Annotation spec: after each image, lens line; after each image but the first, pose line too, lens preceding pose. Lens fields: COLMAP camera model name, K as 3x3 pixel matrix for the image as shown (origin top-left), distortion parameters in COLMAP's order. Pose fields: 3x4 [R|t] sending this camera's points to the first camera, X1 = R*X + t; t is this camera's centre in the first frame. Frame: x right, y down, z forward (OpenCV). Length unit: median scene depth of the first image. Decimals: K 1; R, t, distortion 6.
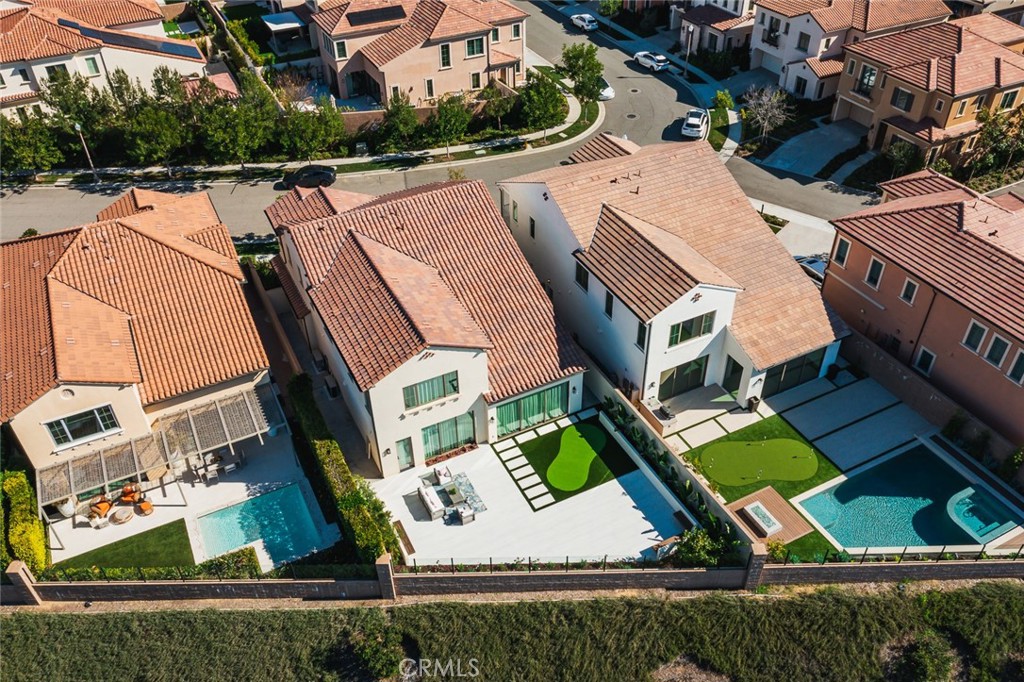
lens RADIAL K [[802.5, 0, 512.0], [0, 802.5, 341.0], [0, 0, 1]] dist [0.000986, 0.004606]
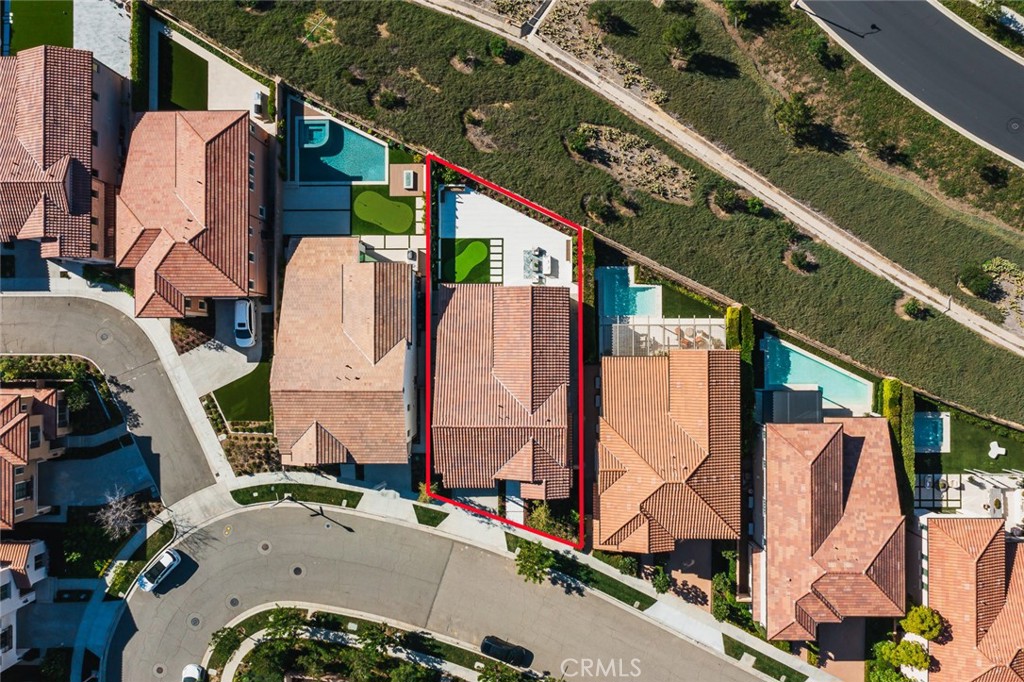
lens RADIAL K [[802.5, 0, 512.0], [0, 802.5, 341.0], [0, 0, 1]] dist [0.000986, 0.004606]
pose [[-0.891015, -0.451531, 0.047031, -0.189170], [0.323570, -0.558988, 0.763436, -1.363635], [-0.318426, 0.695451, 0.644168, -0.107206]]
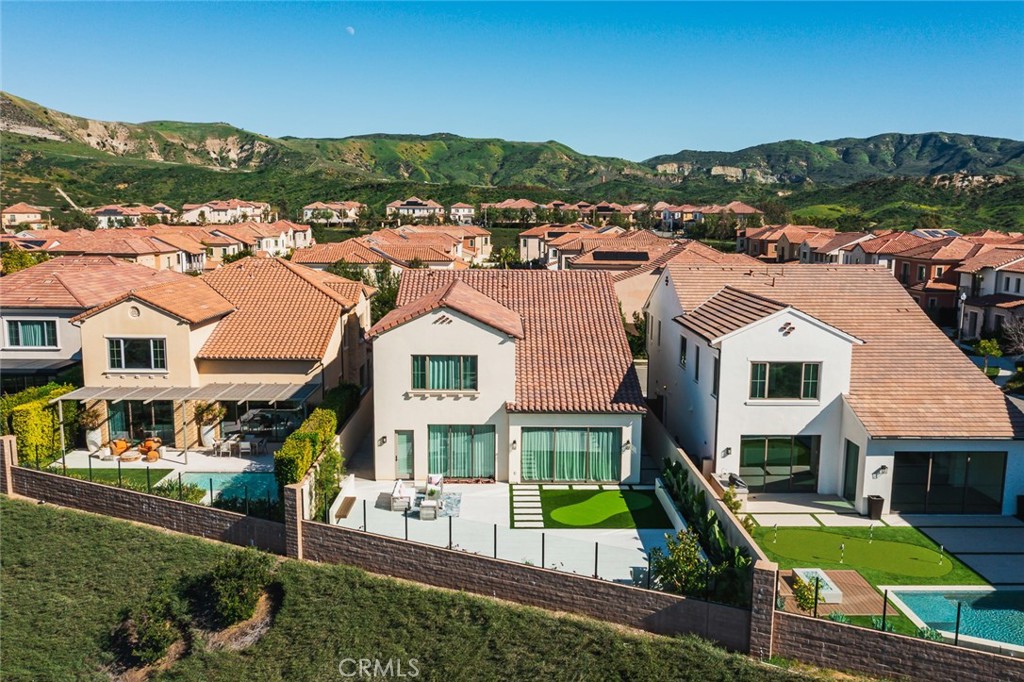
lens RADIAL K [[823.6, 0, 519.8], [0, 823.6, 319.7], [0, 0, 1]] dist [0.013753, 0.010293]
pose [[0.902330, 0.079366, -0.423677, 0.330341], [-0.289632, 0.839590, -0.459568, 0.379604], [0.319241, 0.537392, 0.780574, 0.274143]]
